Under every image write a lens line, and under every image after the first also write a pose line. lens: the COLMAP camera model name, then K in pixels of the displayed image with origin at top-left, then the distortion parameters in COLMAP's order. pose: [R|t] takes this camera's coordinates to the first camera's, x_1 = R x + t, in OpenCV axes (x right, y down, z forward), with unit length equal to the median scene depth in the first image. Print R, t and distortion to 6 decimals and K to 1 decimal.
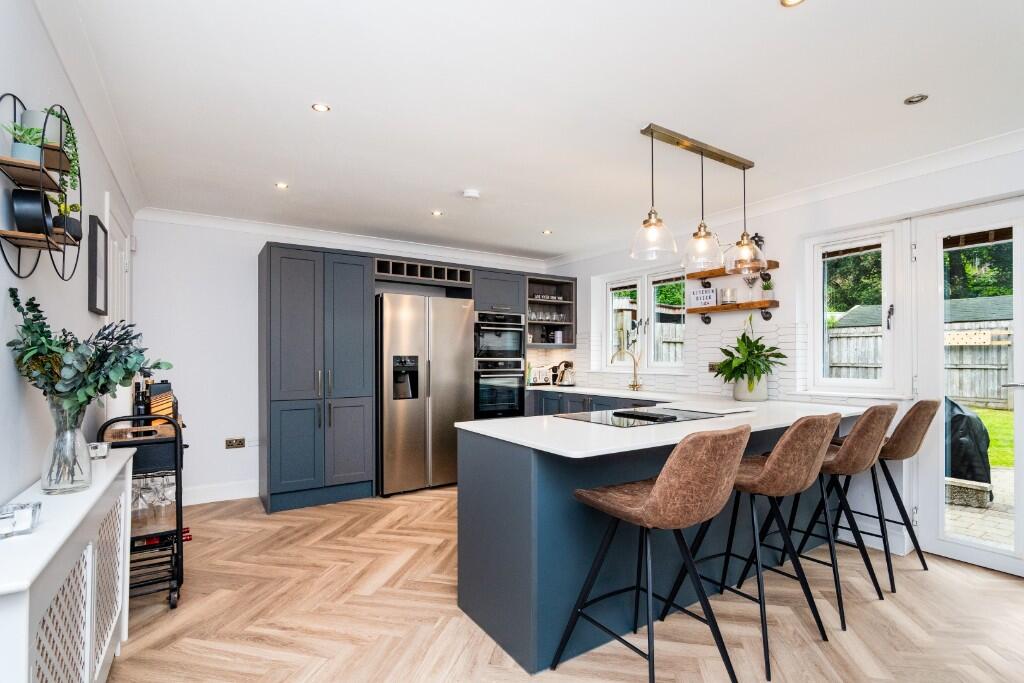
lens RADIAL K [[482.8, 0, 517.6], [0, 482.8, 356.5], [0, 0, 1]] dist [-0.015625, 0.000041]
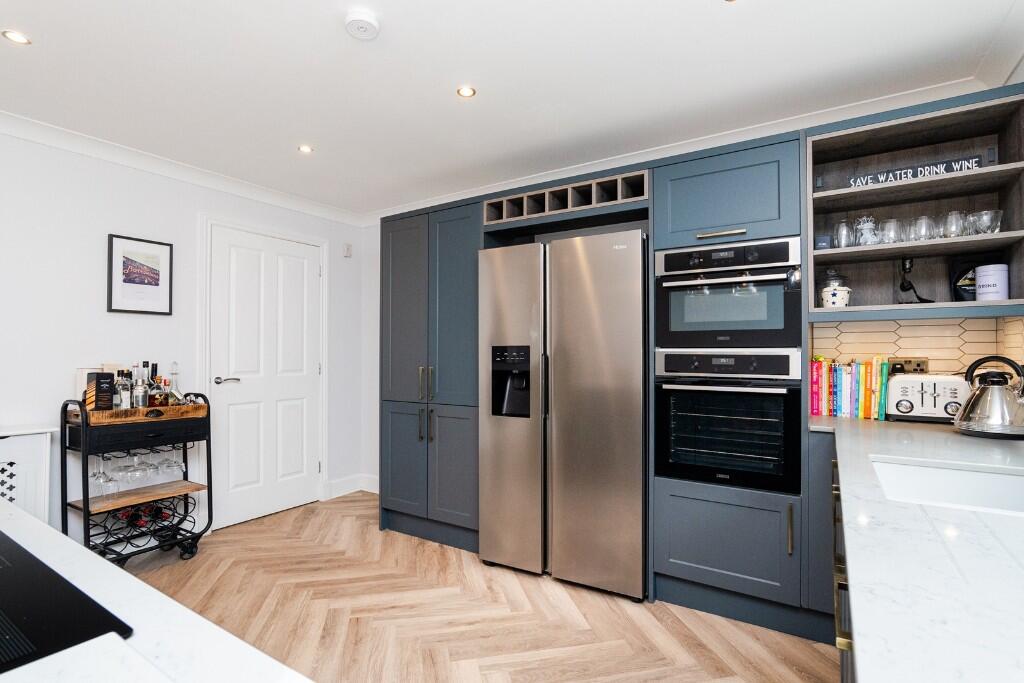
lens RADIAL K [[489.6, 0, 508.9], [0, 489.6, 349.3], [0, 0, 1]] dist [-0.014920, 0.000142]
pose [[0.400138, -0.009061, -0.916410, 0.305094], [0.002562, 0.999958, -0.008768, 0.007725], [0.916451, 0.001161, 0.400145, 0.675886]]
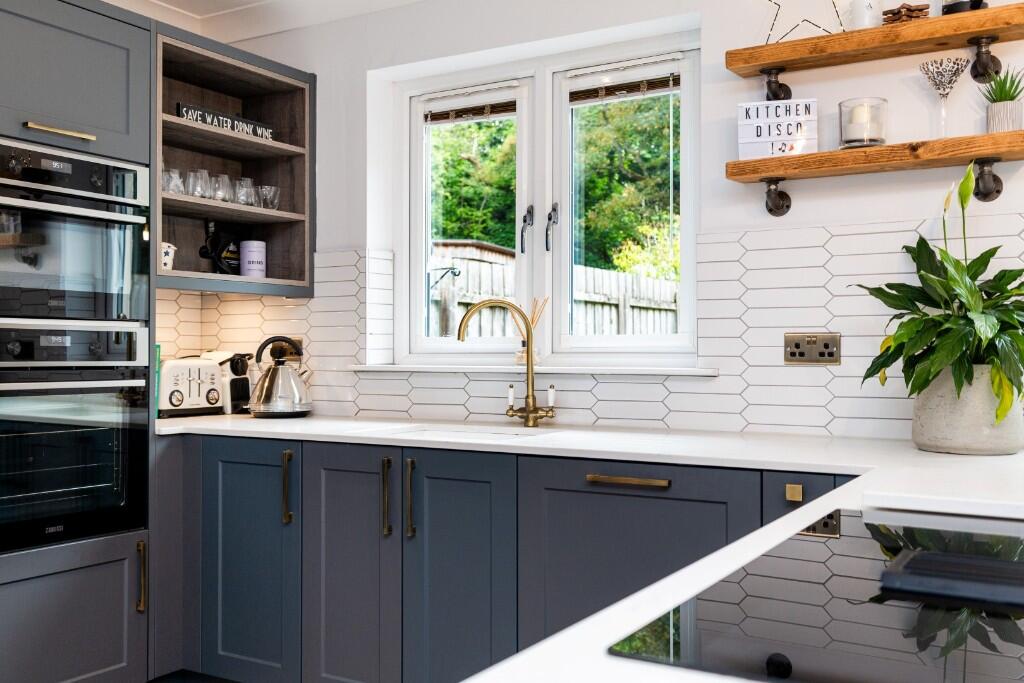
lens RADIAL K [[983.8, 0, 514.6], [0, 983.8, 350.4], [0, 0, 1]] dist [0.000117, 0.003655]
pose [[0.904592, 0.001153, 0.426276, -0.040598], [-0.002261, 0.999995, 0.002091, 0.019442], [-0.426272, -0.002855, 0.904591, 0.418197]]
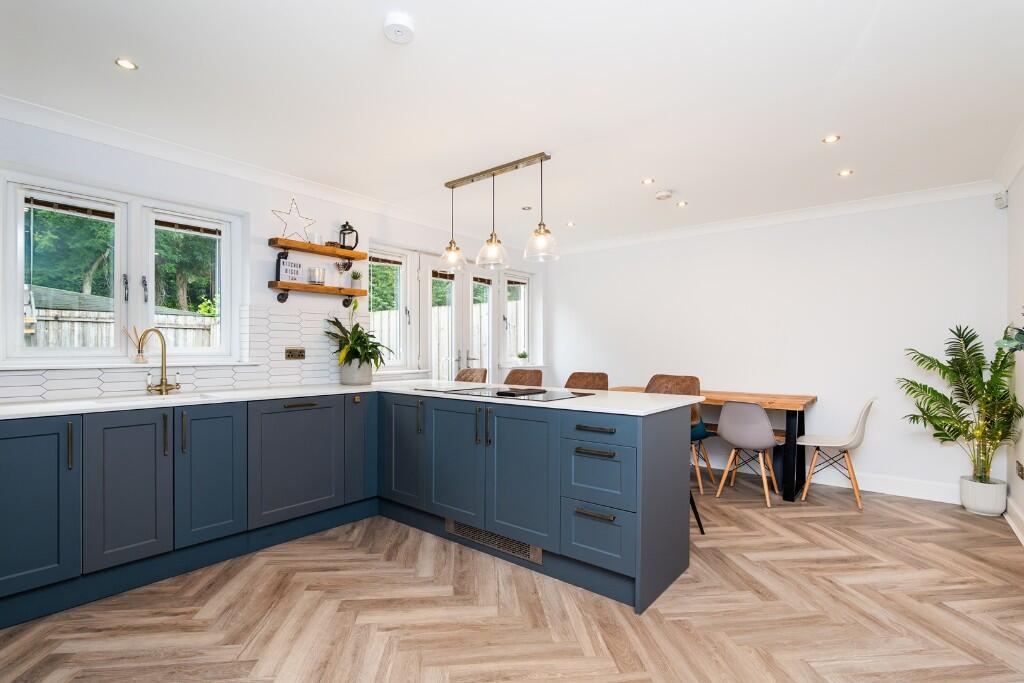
lens RADIAL K [[481.3, 0, 512.4], [0, 481.3, 347.1], [0, 0, 1]] dist [-0.012111, 0.000707]
pose [[-0.291152, 0.007034, 0.956651, -0.459281], [-0.002927, 0.999962, -0.008243, 0.014526], [-0.956672, -0.005200, -0.291120, 0.749242]]
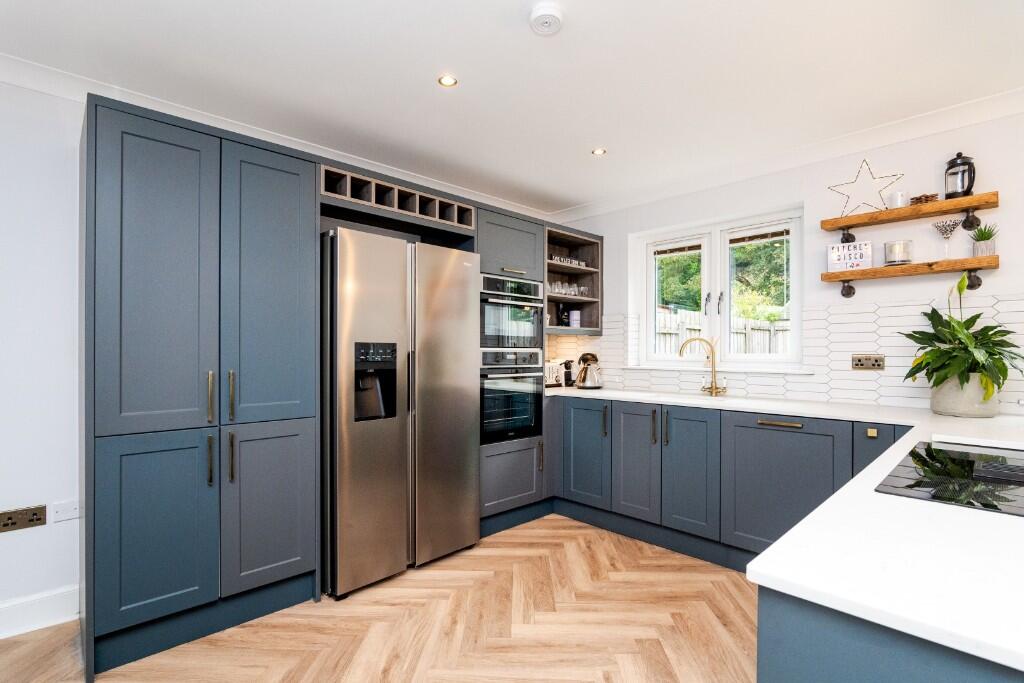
lens RADIAL K [[485.4, 0, 514.3], [0, 485.4, 350.7], [0, 0, 1]] dist [-0.012792, 0.001074]
pose [[0.983778, 0.002905, 0.179367, -0.157269], [-0.003174, 0.999994, 0.001213, 0.006266], [-0.179362, -0.001763, 0.983782, 0.371935]]
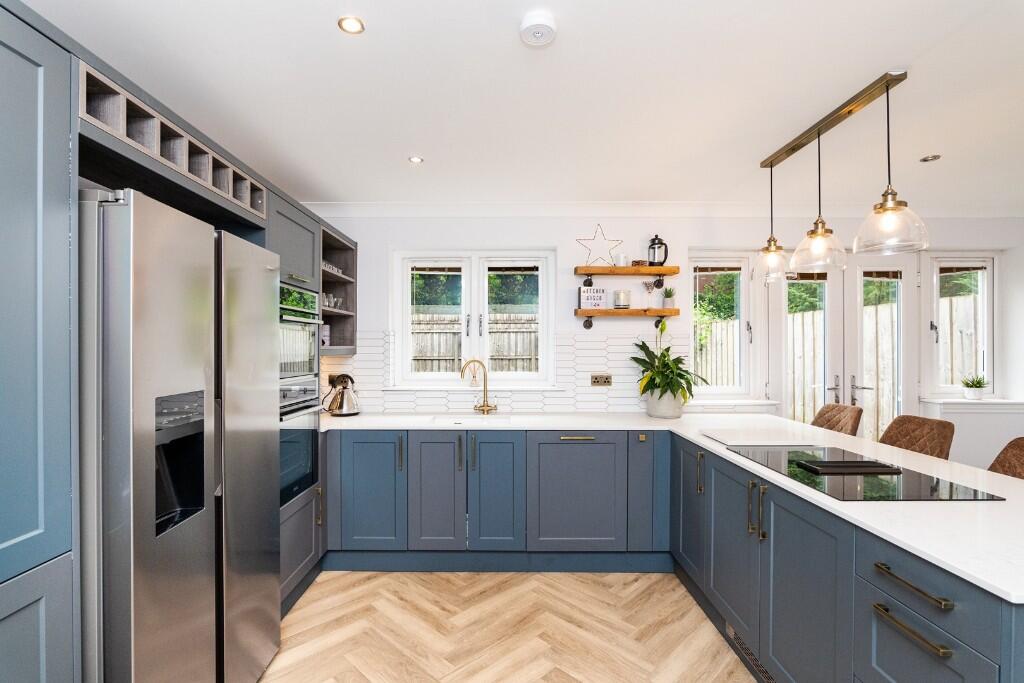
lens RADIAL K [[482.5, 0, 500.2], [0, 482.5, 346.2], [0, 0, 1]] dist [-0.017996, 0.000190]
pose [[0.561987, 0.002253, 0.827143, -0.346196], [-0.004056, 0.999992, 0.000032, -0.031732], [-0.827136, -0.003373, 0.561992, 0.567284]]
